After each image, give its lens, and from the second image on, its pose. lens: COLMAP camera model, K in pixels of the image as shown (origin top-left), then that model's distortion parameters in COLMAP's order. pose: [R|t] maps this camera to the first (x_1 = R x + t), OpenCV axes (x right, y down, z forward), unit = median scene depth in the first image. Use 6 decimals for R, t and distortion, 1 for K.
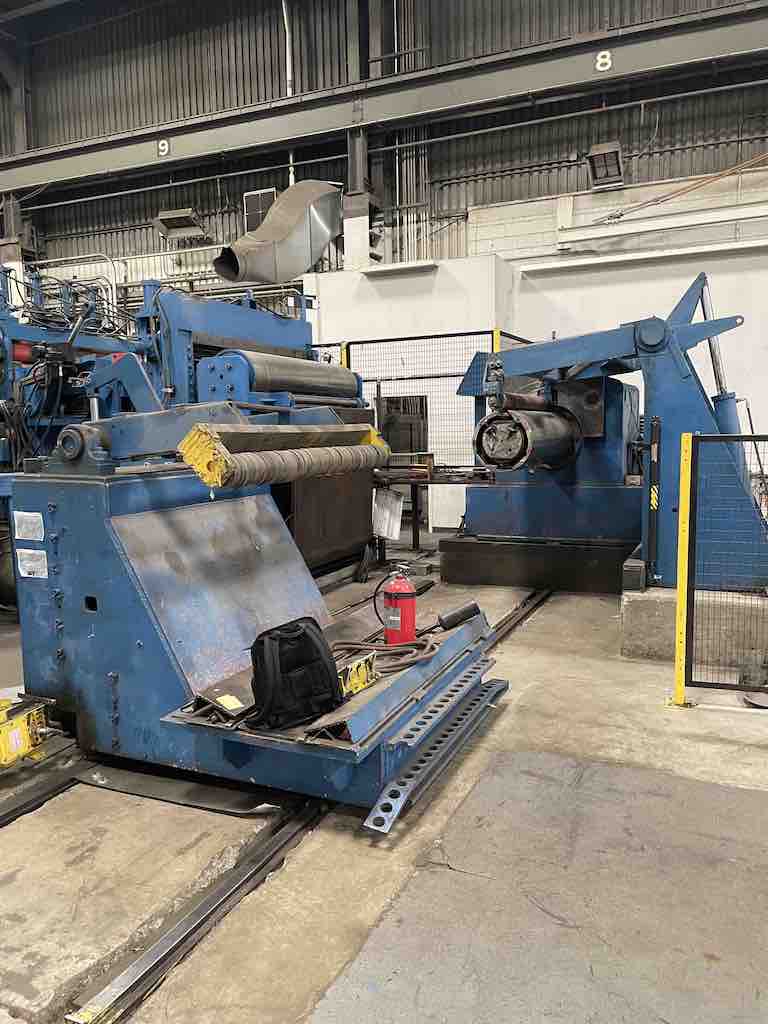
lens RADIAL K [[769.4, 0, 394.0], [0, 769.4, 516.6], [0, 0, 1]] dist [0.072789, -0.091655]
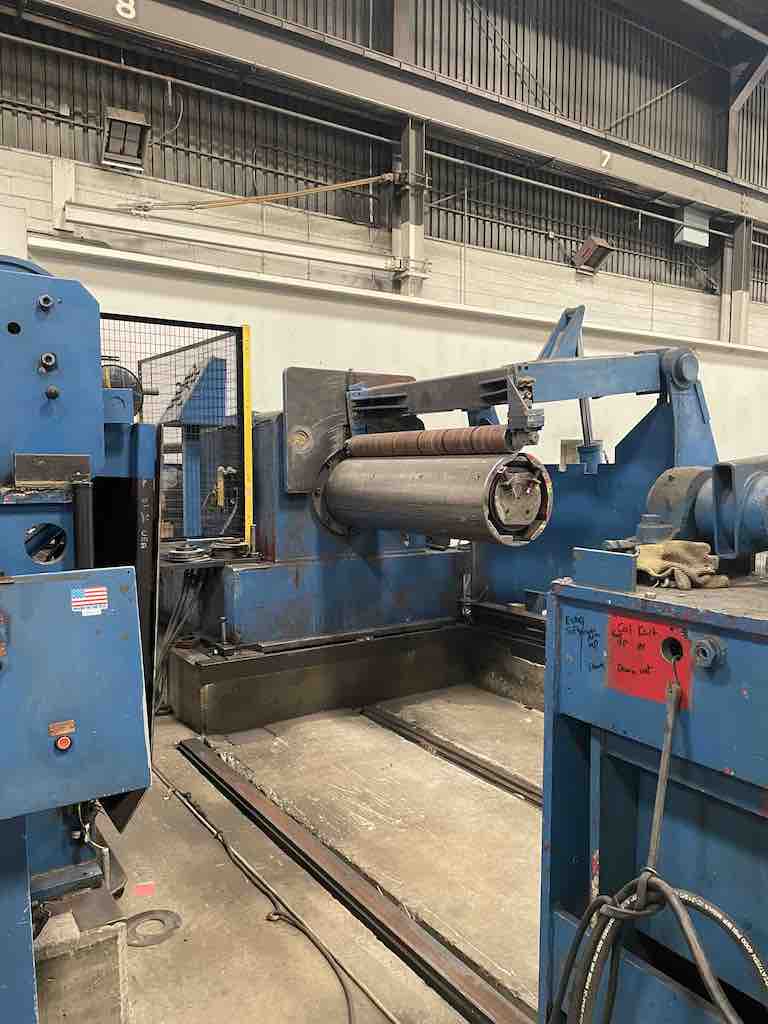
lens RADIAL K [[769.4, 0, 389.4], [0, 769.4, 516.4], [0, 0, 1]] dist [0.072789, -0.091655]
pose [[0.542412, -0.035736, 0.839352, -0.245343], [0.085302, 0.996274, -0.012708, -0.043581], [-0.835771, 0.078491, 0.543439, 0.381018]]
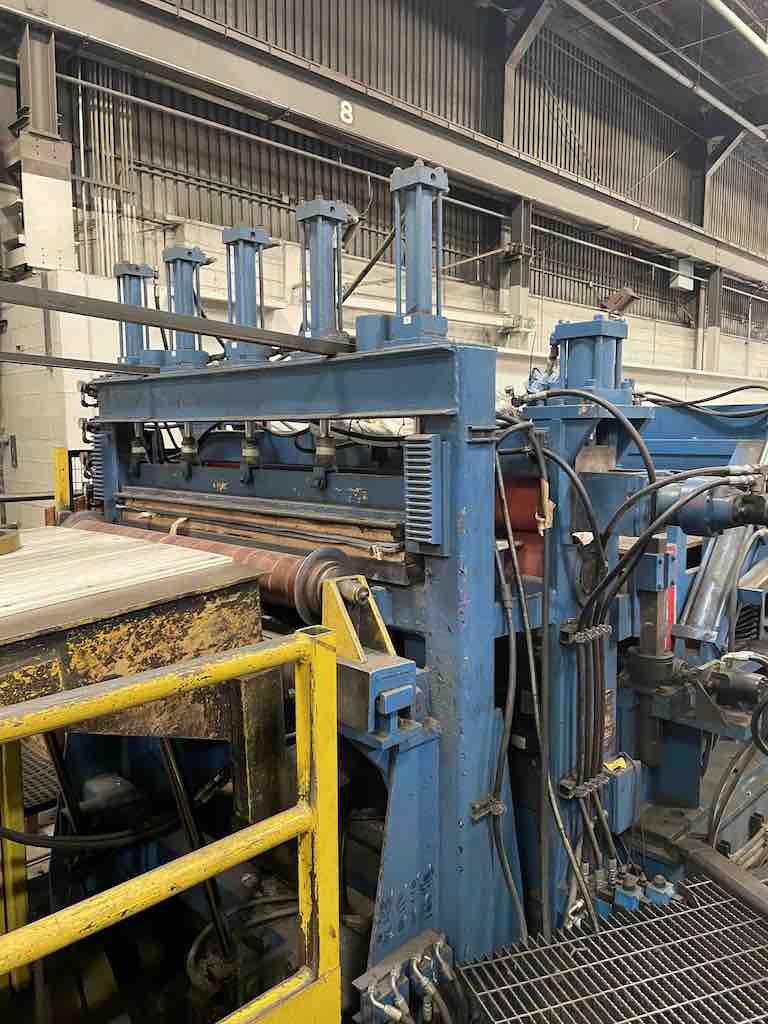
lens RADIAL K [[769.4, 0, 384.0], [0, 769.4, 521.8], [0, 0, 1]] dist [0.072789, -0.091655]
pose [[0.371117, -0.079998, 0.925134, -0.560036], [0.118780, 0.992188, 0.038148, -0.135831], [-0.920958, 0.095730, 0.377720, 0.632864]]
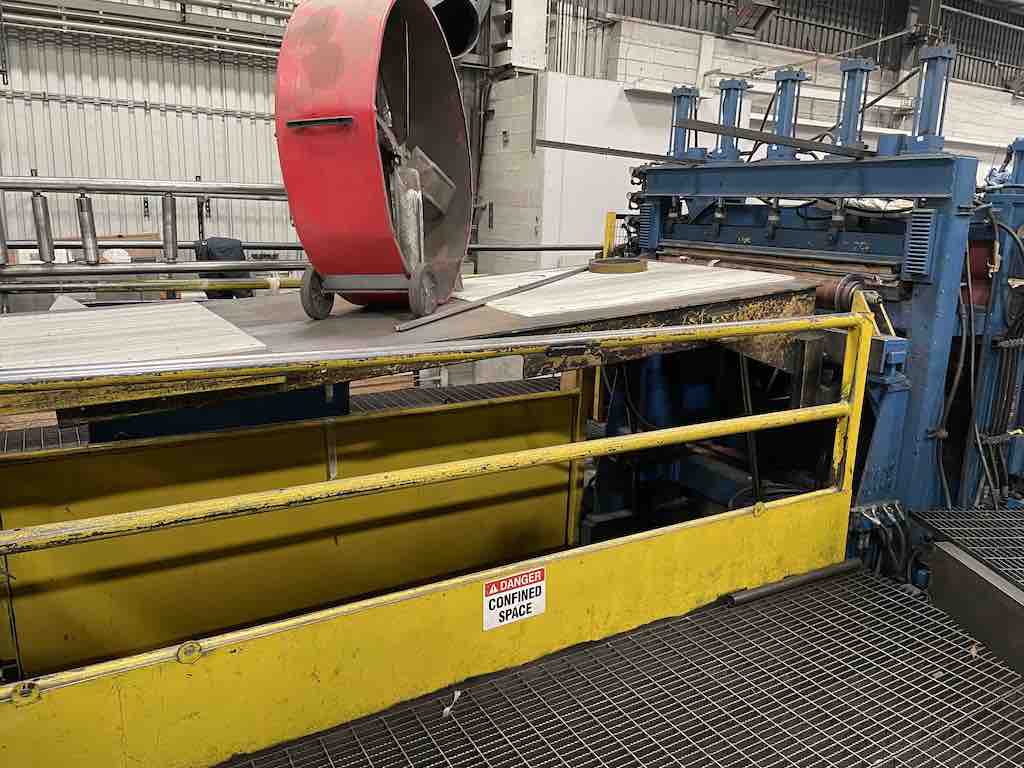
lens RADIAL K [[769.4, 0, 507.0], [0, 769.4, 381.4], [0, 0, 1]] dist [0.072789, -0.091655]
pose [[0.594278, -0.131646, 0.793412, -0.742980], [0.057722, 0.990950, 0.121188, -0.127471], [-0.802185, -0.026223, 0.596499, 0.637562]]
